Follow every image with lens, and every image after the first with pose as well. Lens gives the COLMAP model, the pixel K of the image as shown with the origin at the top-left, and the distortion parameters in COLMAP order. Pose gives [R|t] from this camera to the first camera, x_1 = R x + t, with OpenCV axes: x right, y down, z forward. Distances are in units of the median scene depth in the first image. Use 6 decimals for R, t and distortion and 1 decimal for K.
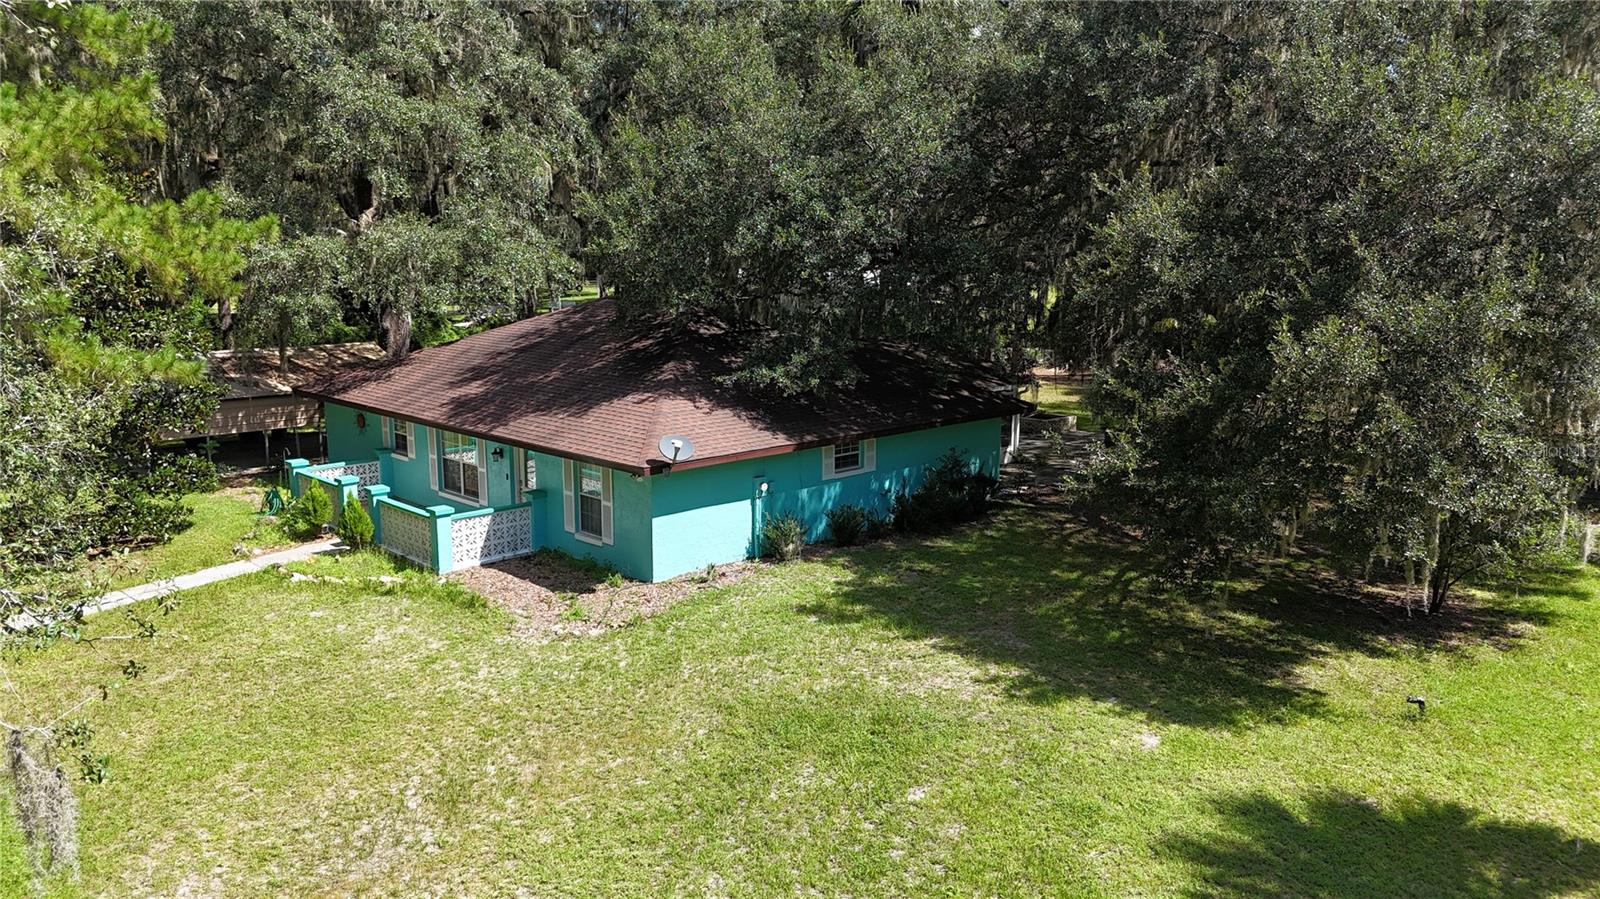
lens RADIAL K [[1182.5, 0, 800.0], [0, 1182.5, 449.5], [0, 0, 1]] dist [0.080302, -0.100510]
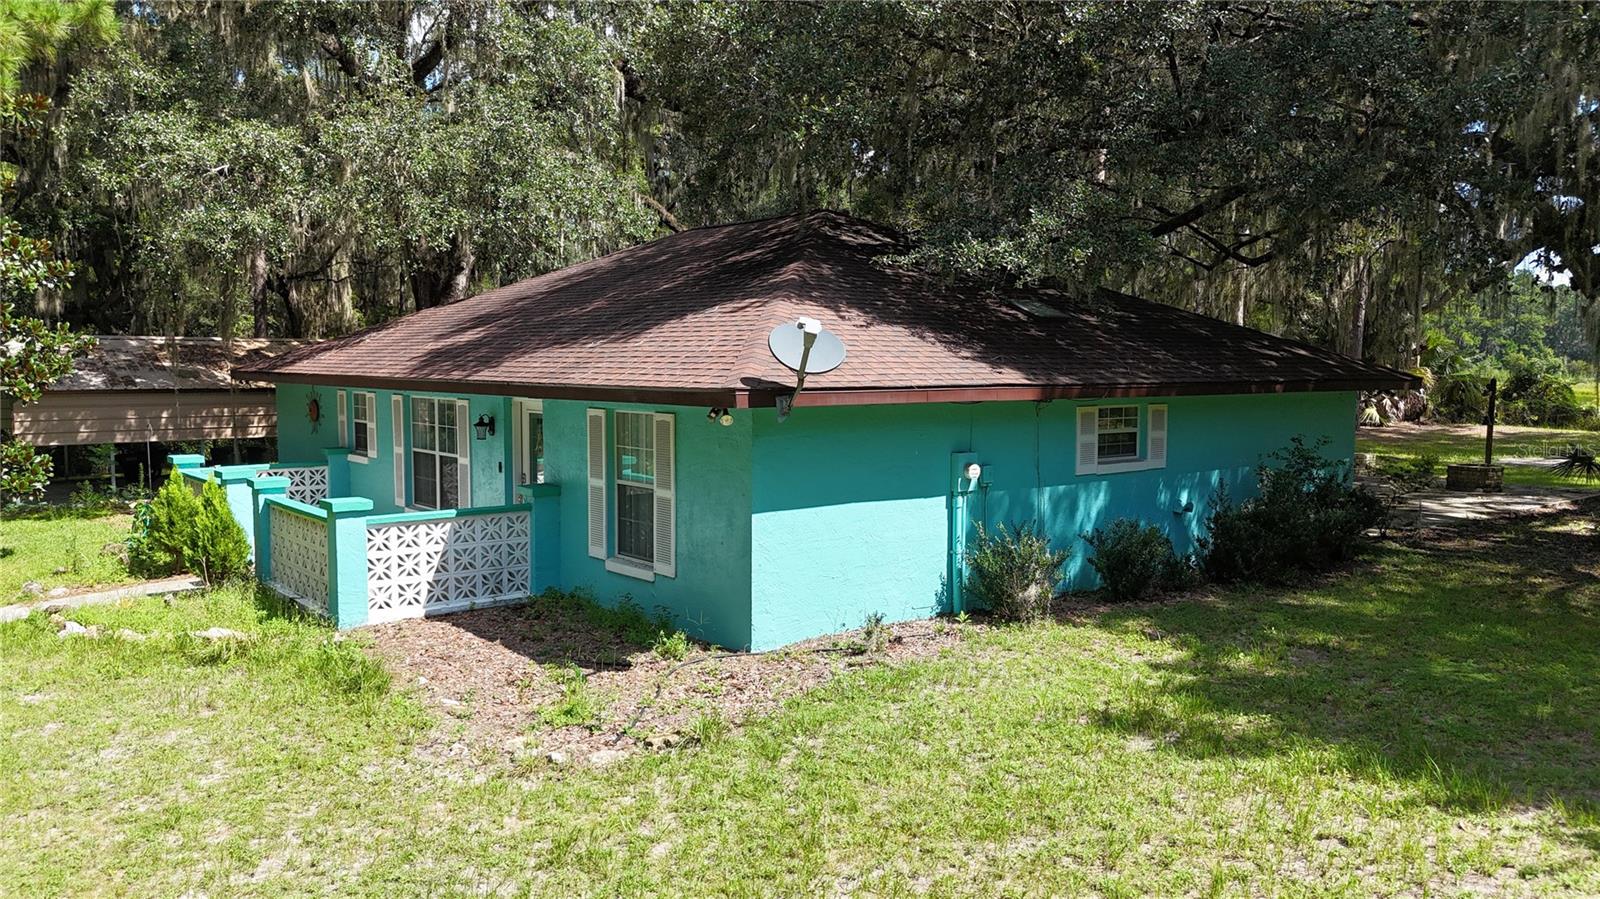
lens RADIAL K [[1164.4, 0, 786.9], [0, 1164.4, 429.1], [0, 0, 1]] dist [0.090674, -0.100595]
pose [[0.994779, 0.004843, -0.101938, -0.059771], [-0.017345, 0.992365, -0.122112, 0.076760], [0.100568, 0.123242, 0.987268, 0.505091]]
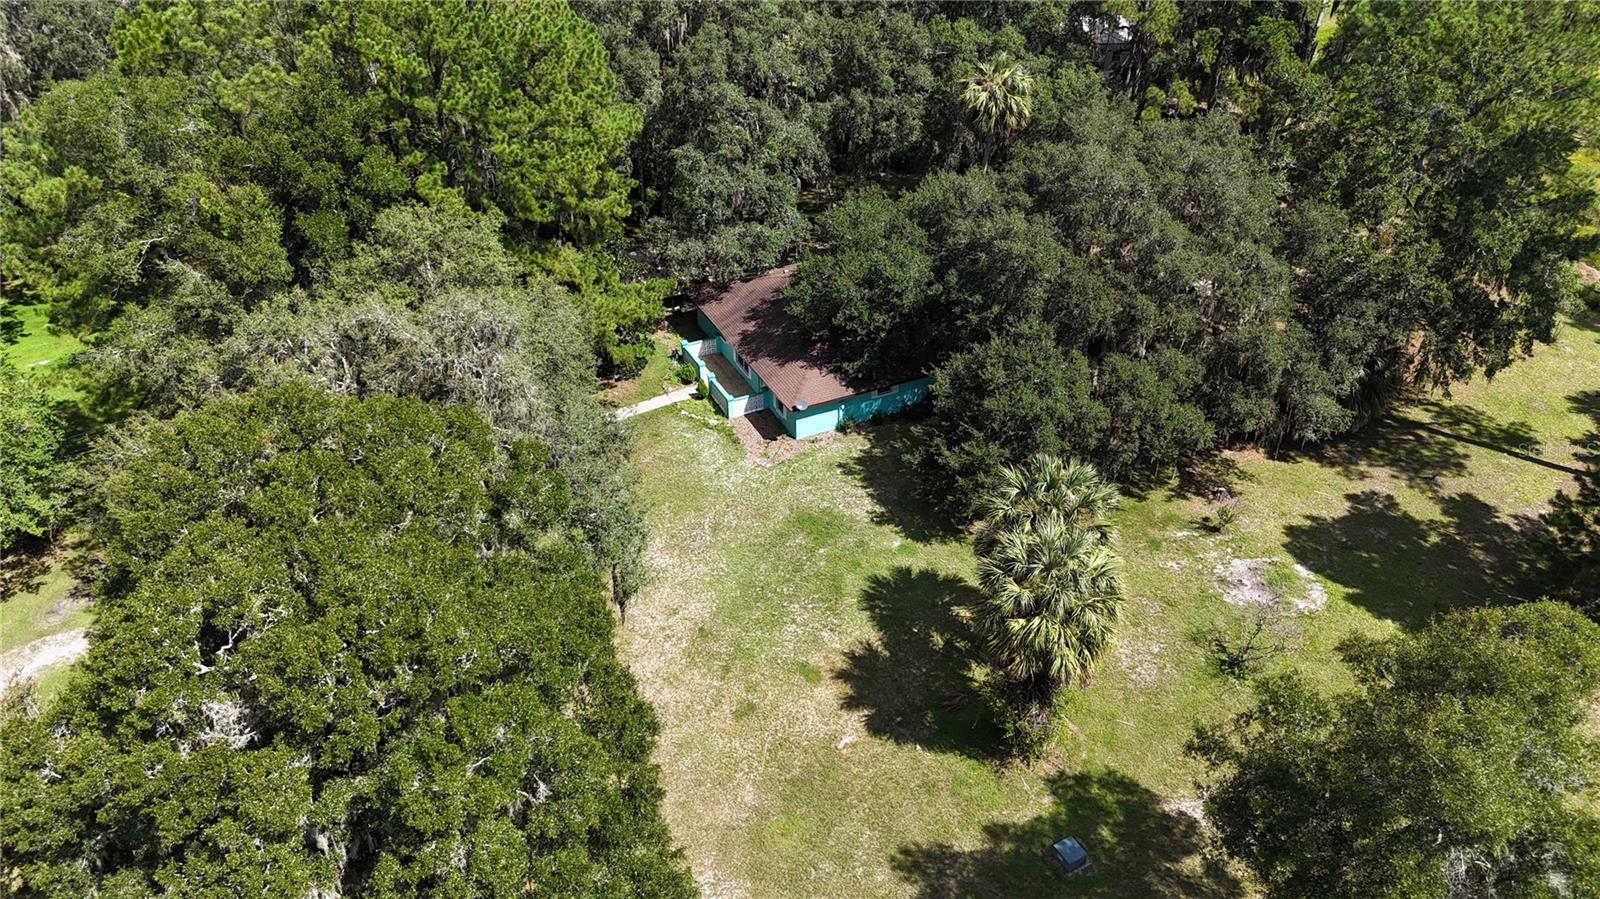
lens RADIAL K [[1182.5, 0, 800.0], [0, 1182.5, 449.5], [0, 0, 1]] dist [0.080302, -0.100510]
pose [[0.948266, 0.165613, -0.270856, 0.615198], [-0.041265, 0.910215, 0.412076, -0.973318], [0.314783, -0.379581, 0.869960, -1.379136]]
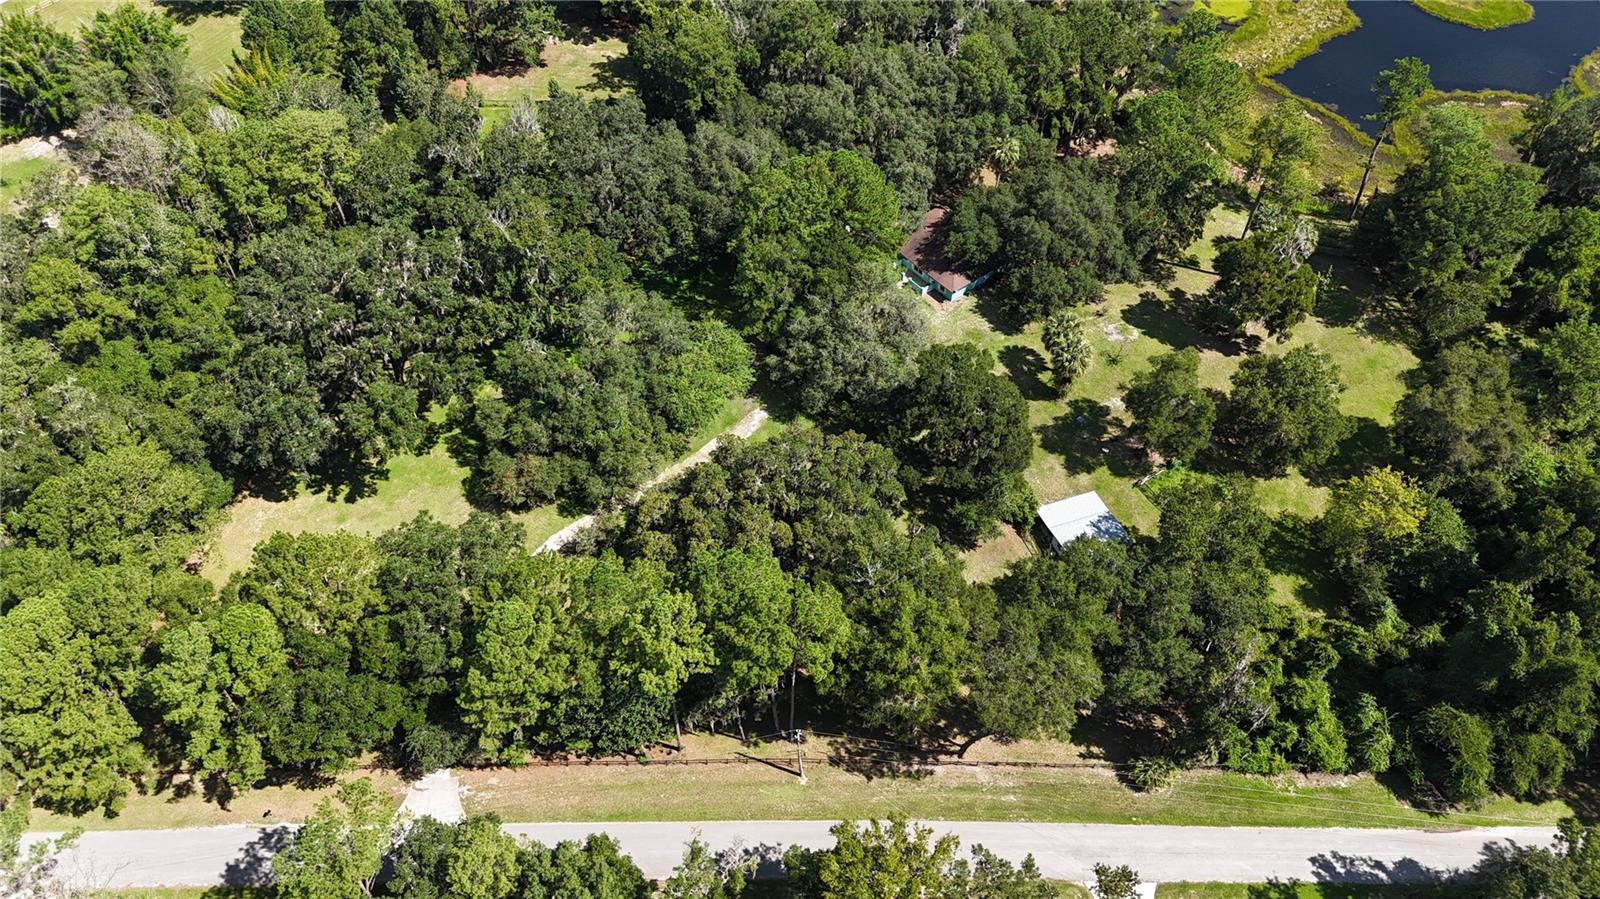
lens RADIAL K [[1130.6, 0, 795.0], [0, 1130.6, 490.8], [0, 0, 1]] dist [0.065428, -0.080122]
pose [[0.995539, 0.065064, -0.068331, -0.524287], [-0.003314, 0.747877, 0.663829, -3.660980], [0.094295, -0.660641, 0.744756, -5.124029]]
